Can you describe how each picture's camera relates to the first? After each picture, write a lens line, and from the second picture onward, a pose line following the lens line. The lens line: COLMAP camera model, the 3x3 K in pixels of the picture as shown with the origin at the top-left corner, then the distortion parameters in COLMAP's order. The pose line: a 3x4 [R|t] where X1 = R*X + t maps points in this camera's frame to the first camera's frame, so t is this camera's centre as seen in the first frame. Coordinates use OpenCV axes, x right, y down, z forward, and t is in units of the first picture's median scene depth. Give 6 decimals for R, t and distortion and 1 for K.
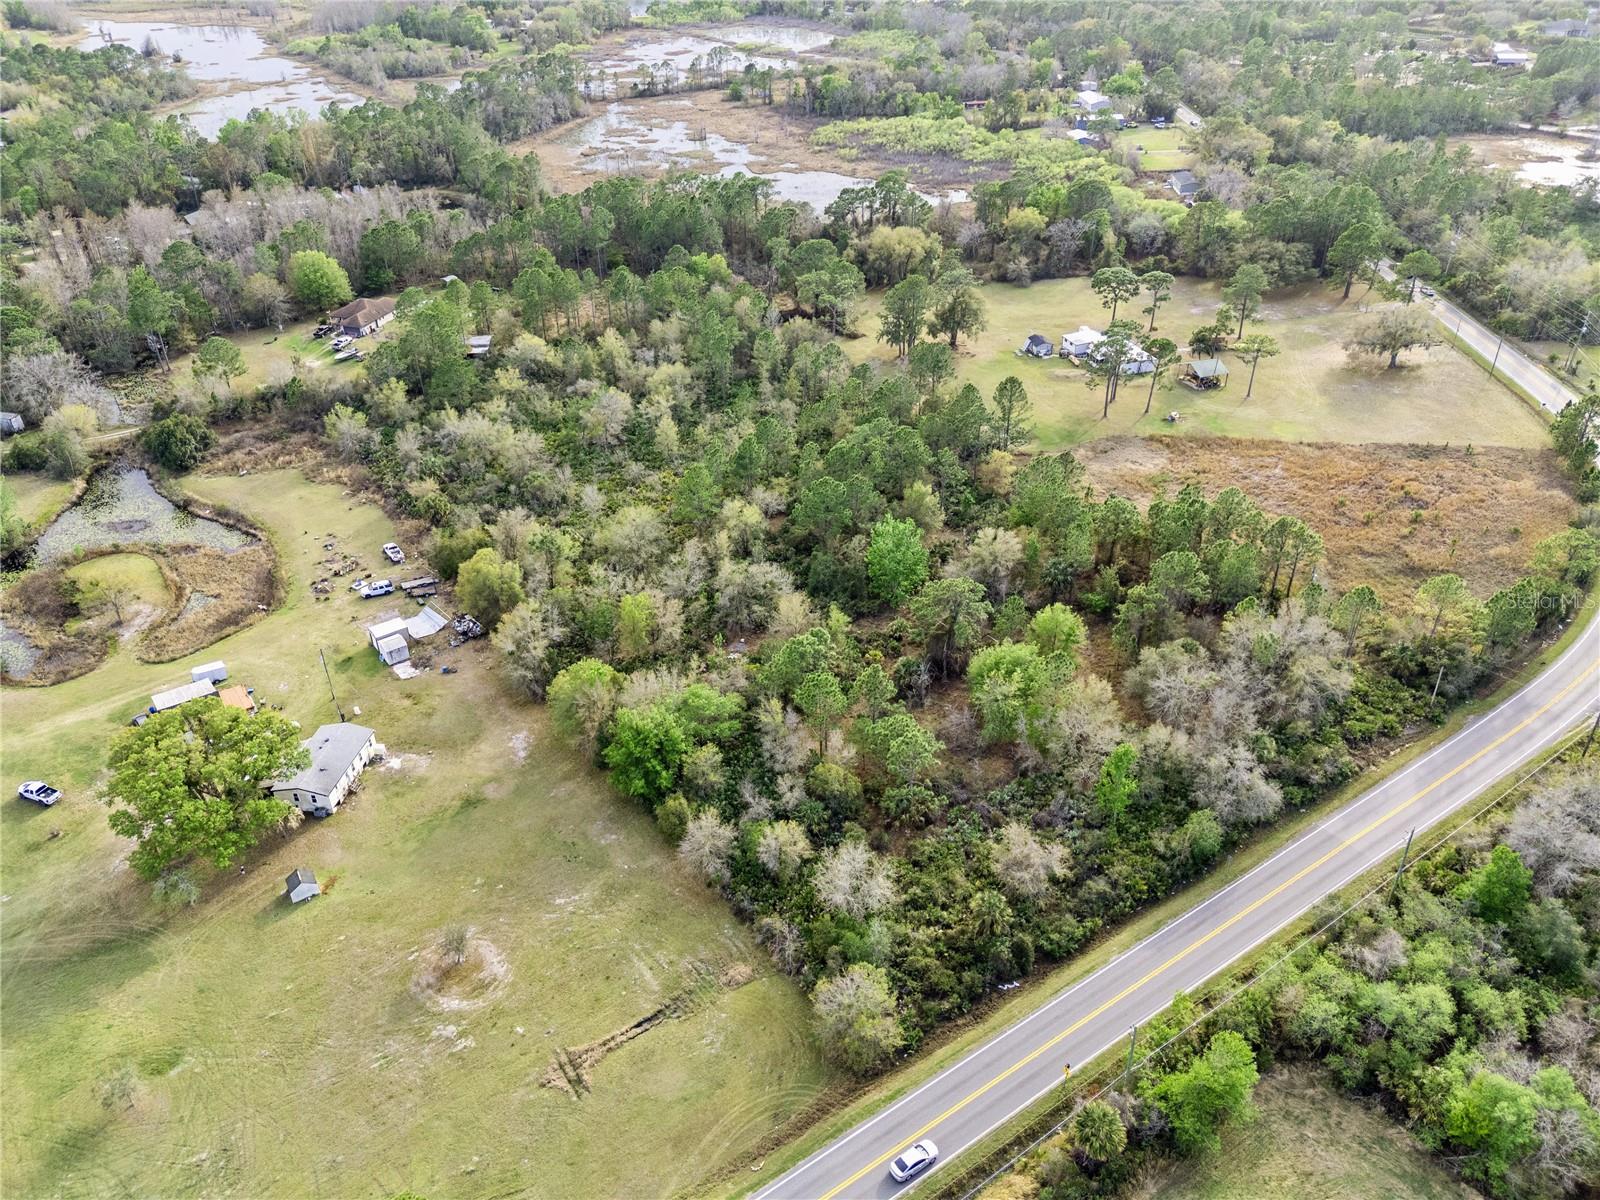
lens RADIAL K [[1187.2, 0, 800.0], [0, 1187.2, 600.0], [0, 0, 1]] dist [0.054804, -0.038827]
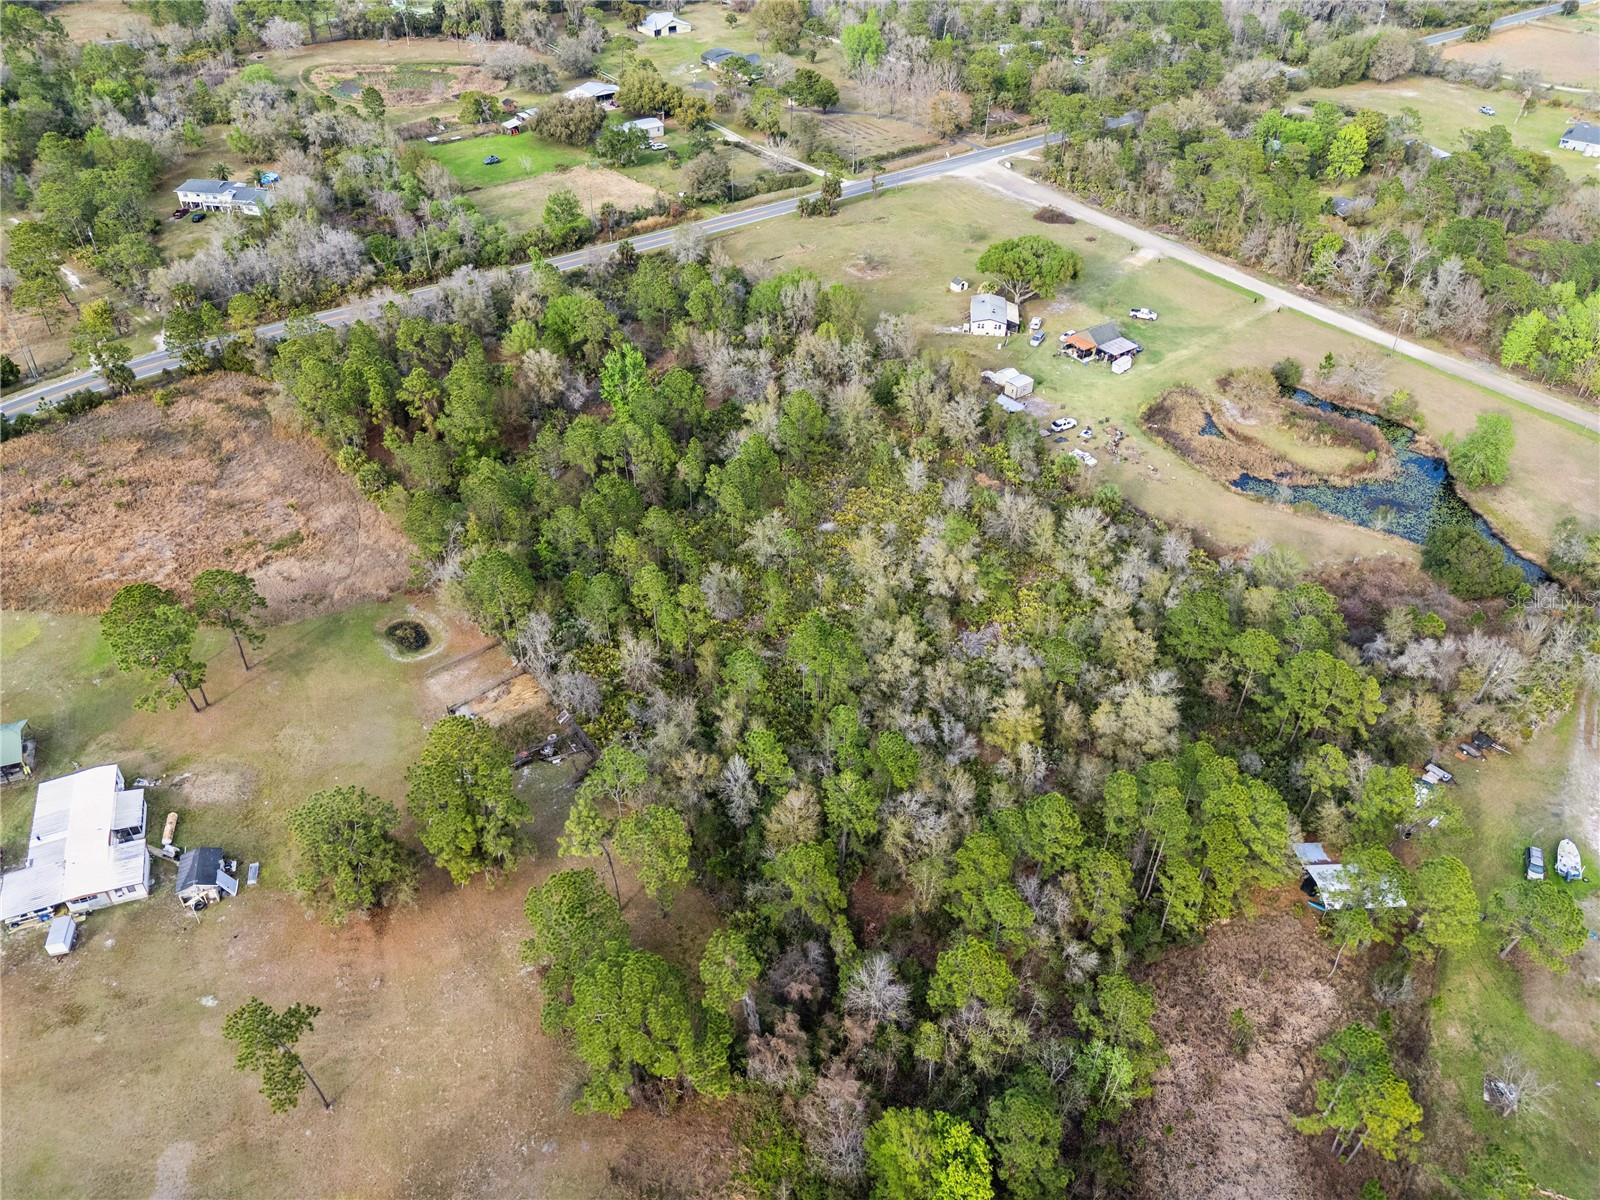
lens RADIAL K [[1186.8, 0, 803.5], [0, 1186.8, 588.5], [0, 0, 1]] dist [0.055636, -0.041929]
pose [[-0.998986, 0.017945, -0.041286, -0.057457], [-0.032982, 0.332451, 0.942544, -1.499925], [0.030640, 0.942950, -0.331522, 2.167967]]
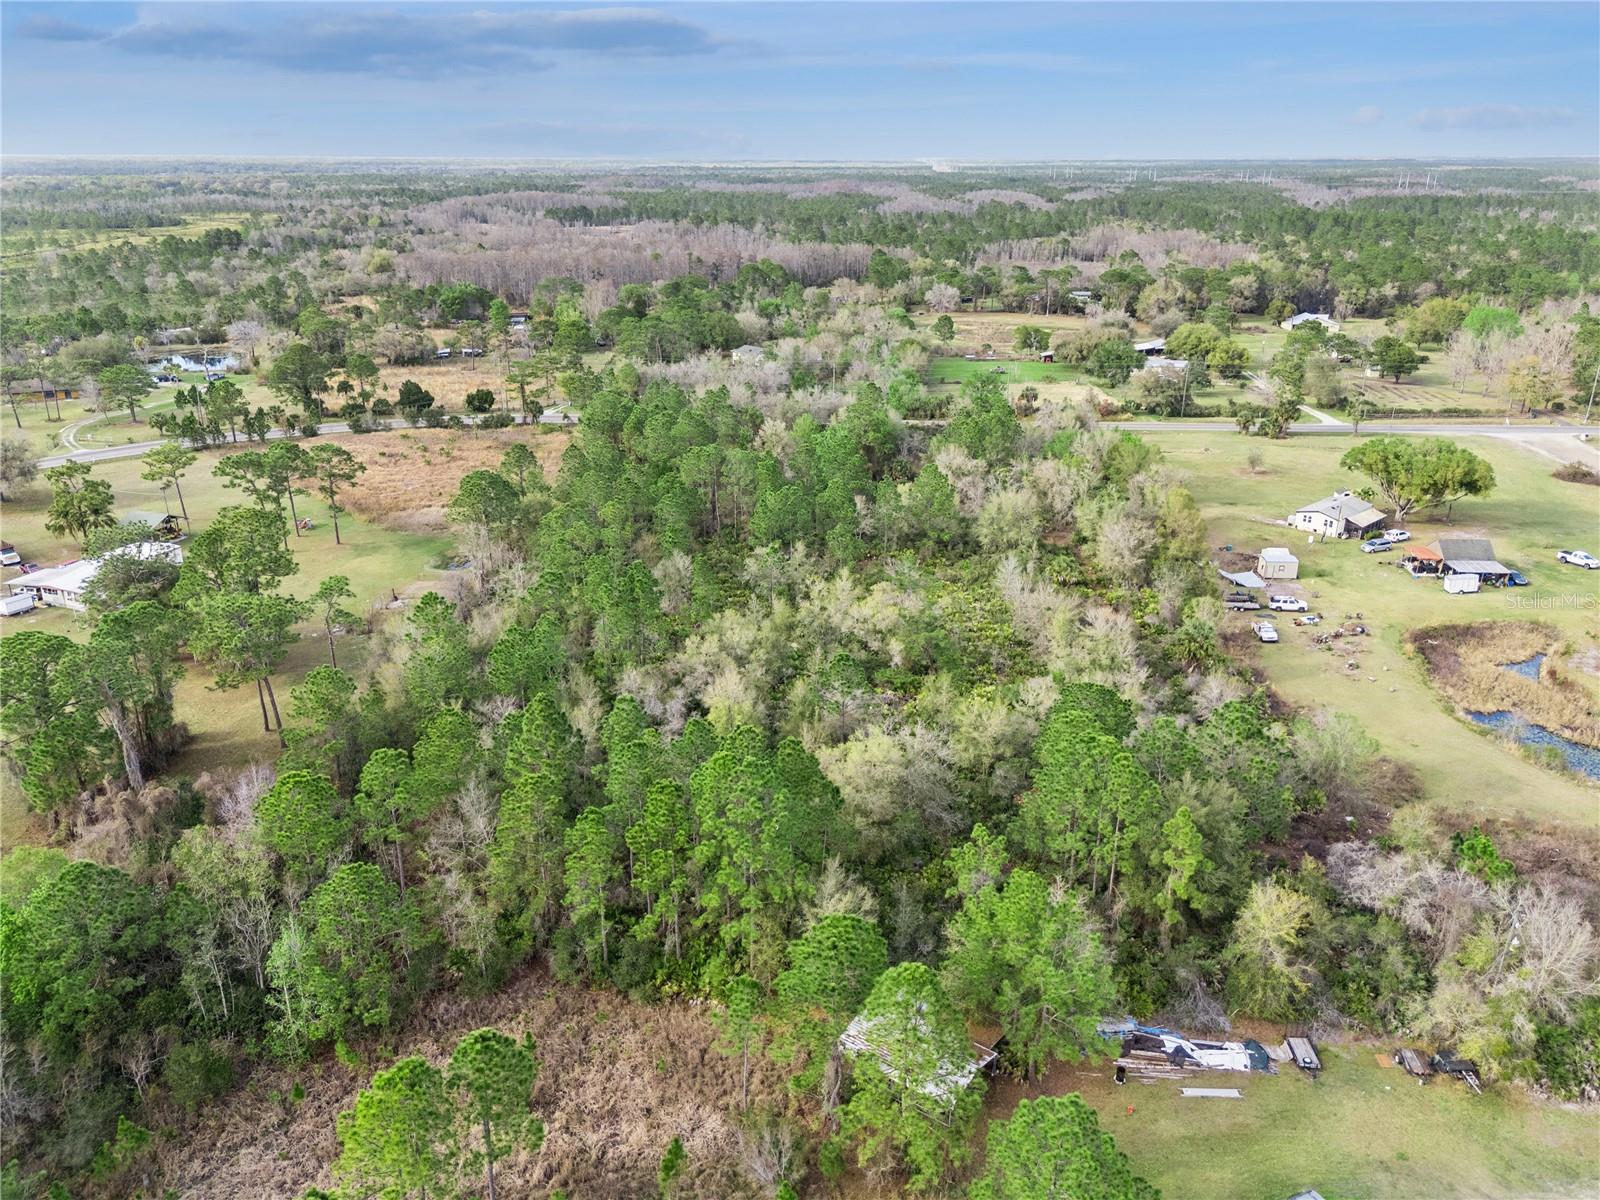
lens RADIAL K [[1208.0, 0, 802.2], [0, 1208.0, 604.5], [0, 0, 1]] dist [0.037474, -0.008342]
pose [[-0.779304, -0.208154, 0.591065, -0.843783], [0.344012, 0.646272, 0.681167, -1.038237], [-0.523776, 0.734169, -0.432035, 2.210014]]
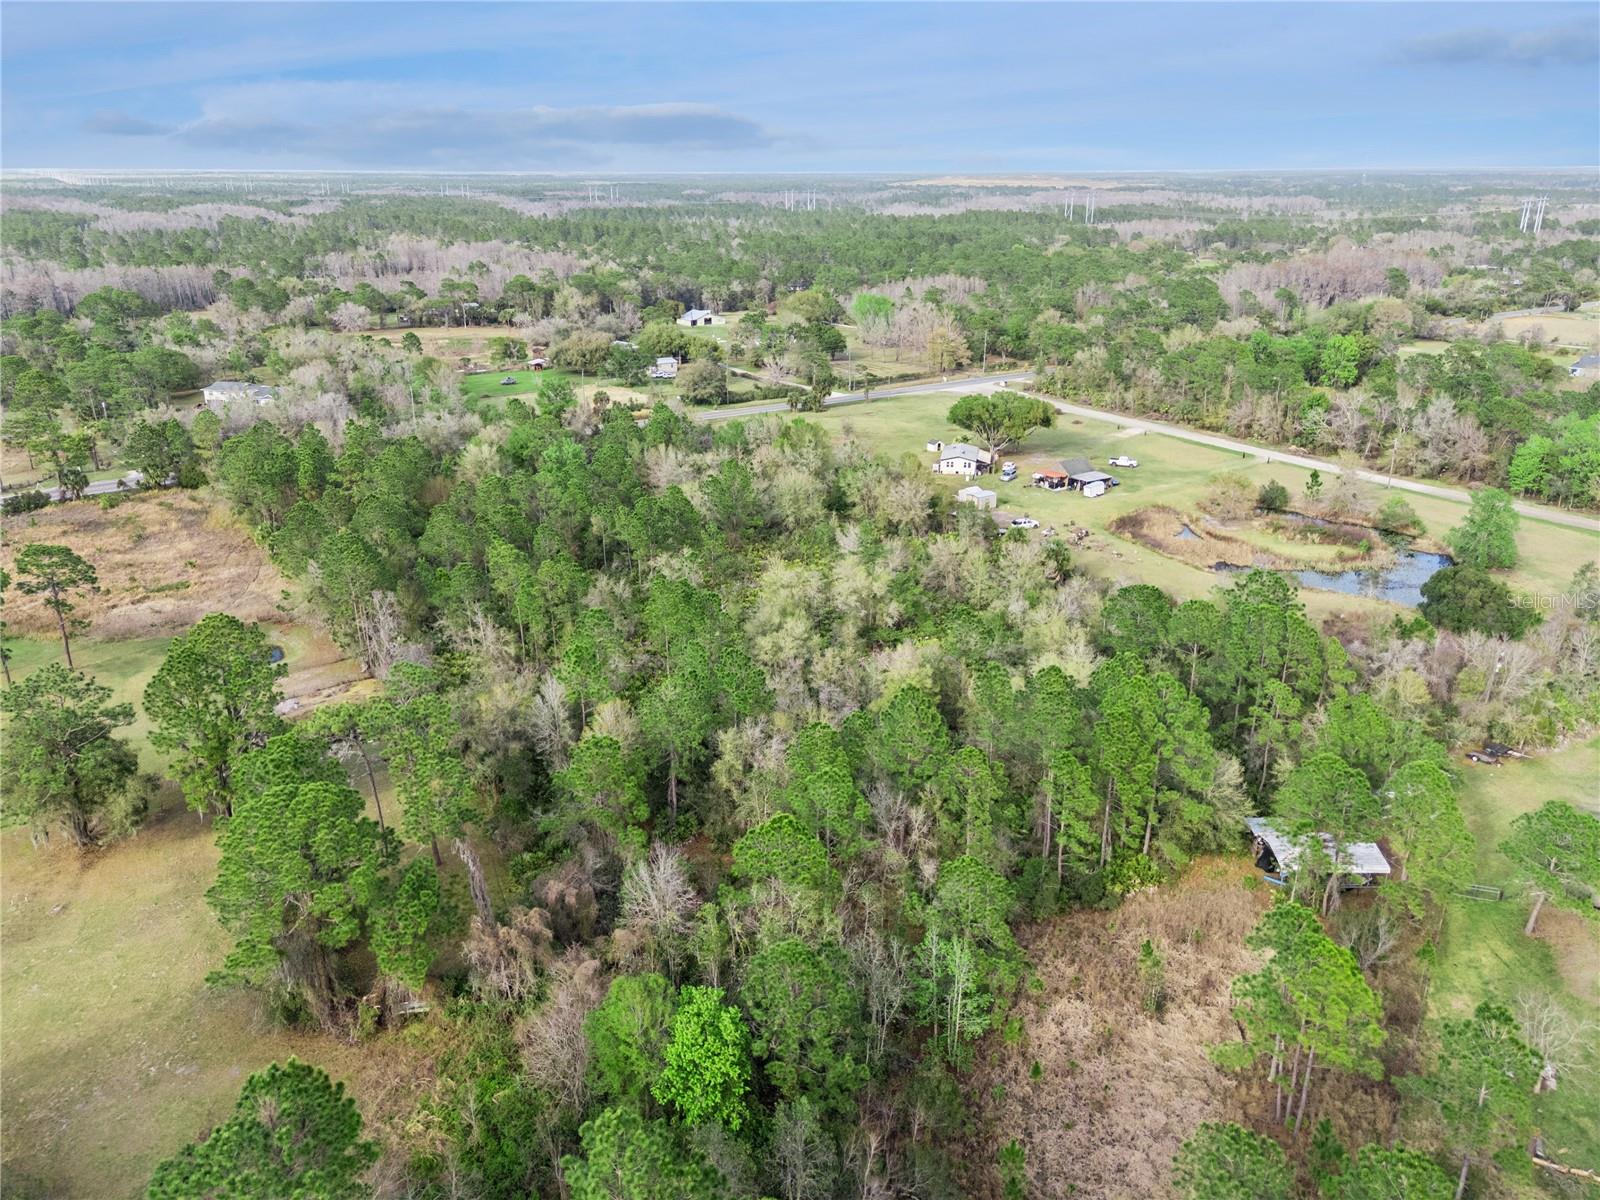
lens RADIAL K [[1186.8, 0, 803.5], [0, 1186.8, 588.5], [0, 0, 1]] dist [0.055636, -0.041929]
pose [[-0.999599, 0.001851, 0.028248, -0.247914], [0.023387, 0.616262, 0.787194, -1.200656], [-0.015951, 0.787539, -0.616058, 2.441632]]
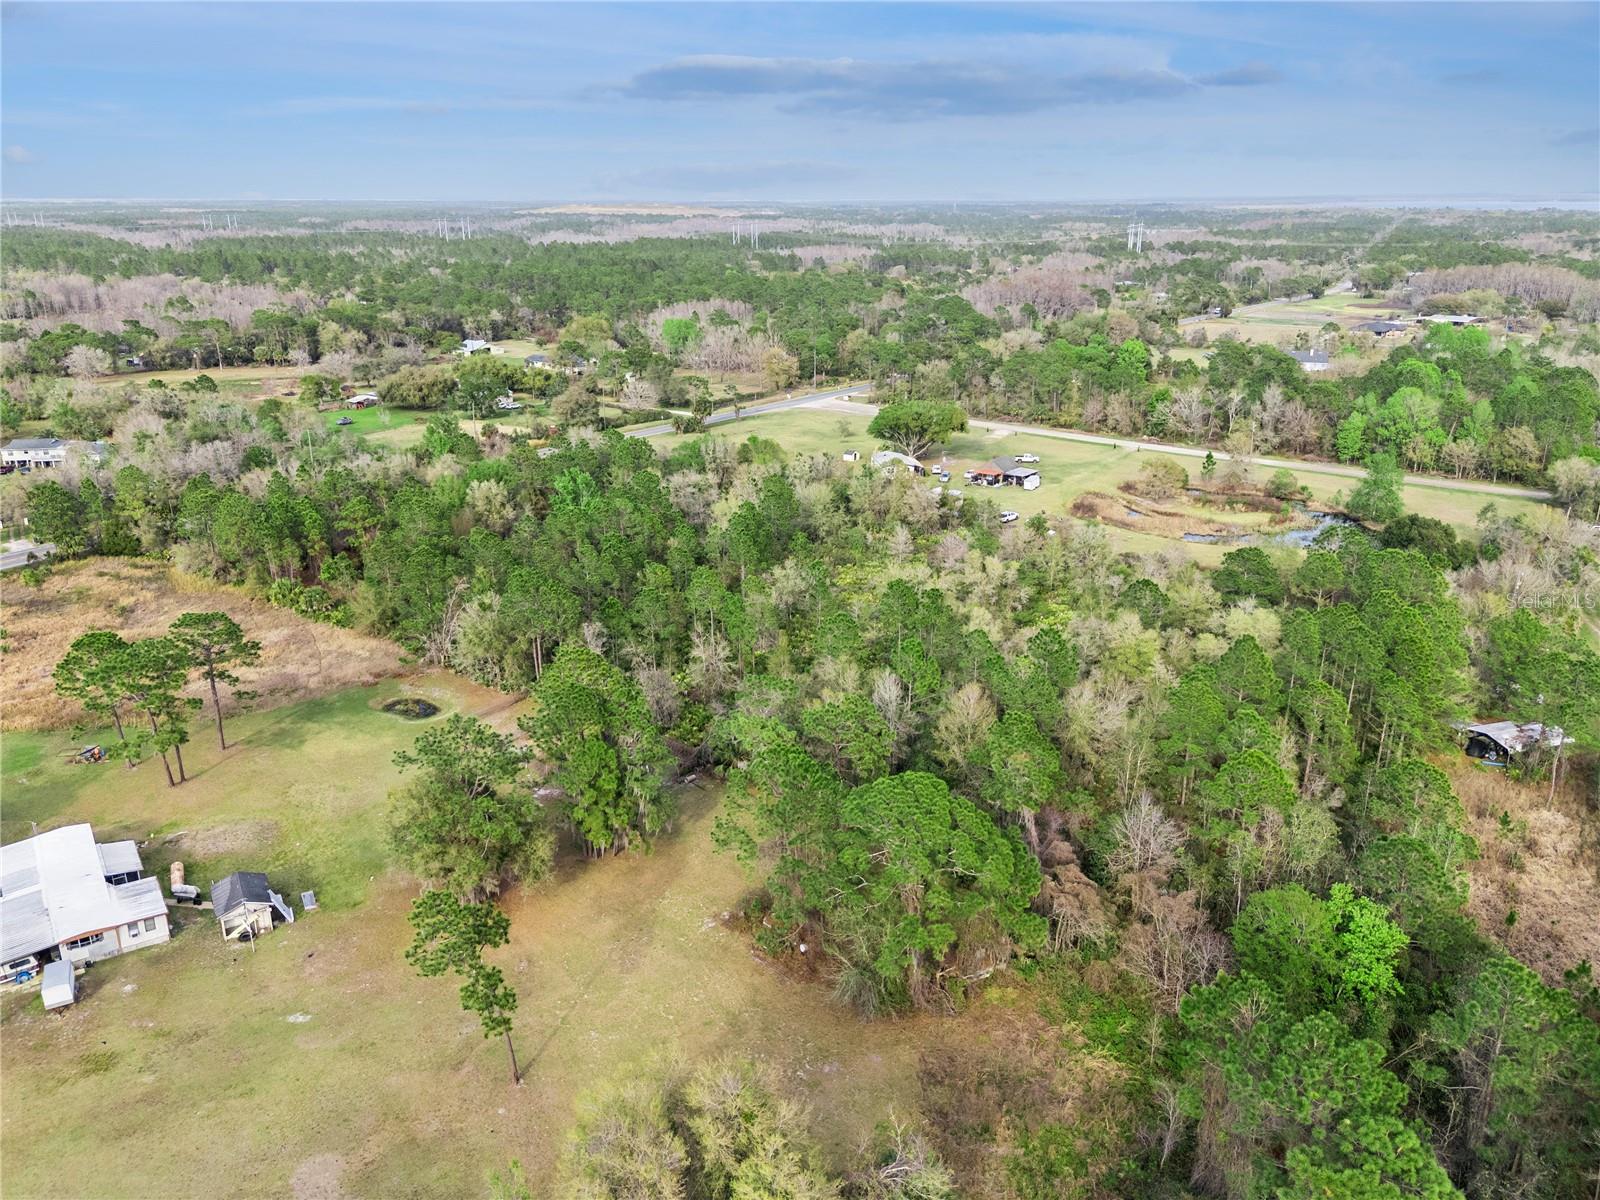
lens RADIAL K [[1186.8, 0, 803.5], [0, 1186.8, 588.5], [0, 0, 1]] dist [0.055636, -0.041929]
pose [[-0.958181, 0.101058, -0.267723, 0.256928], [-0.143807, 0.638800, 0.755814, -1.203962], [0.247402, 0.762707, -0.597553, 2.439518]]
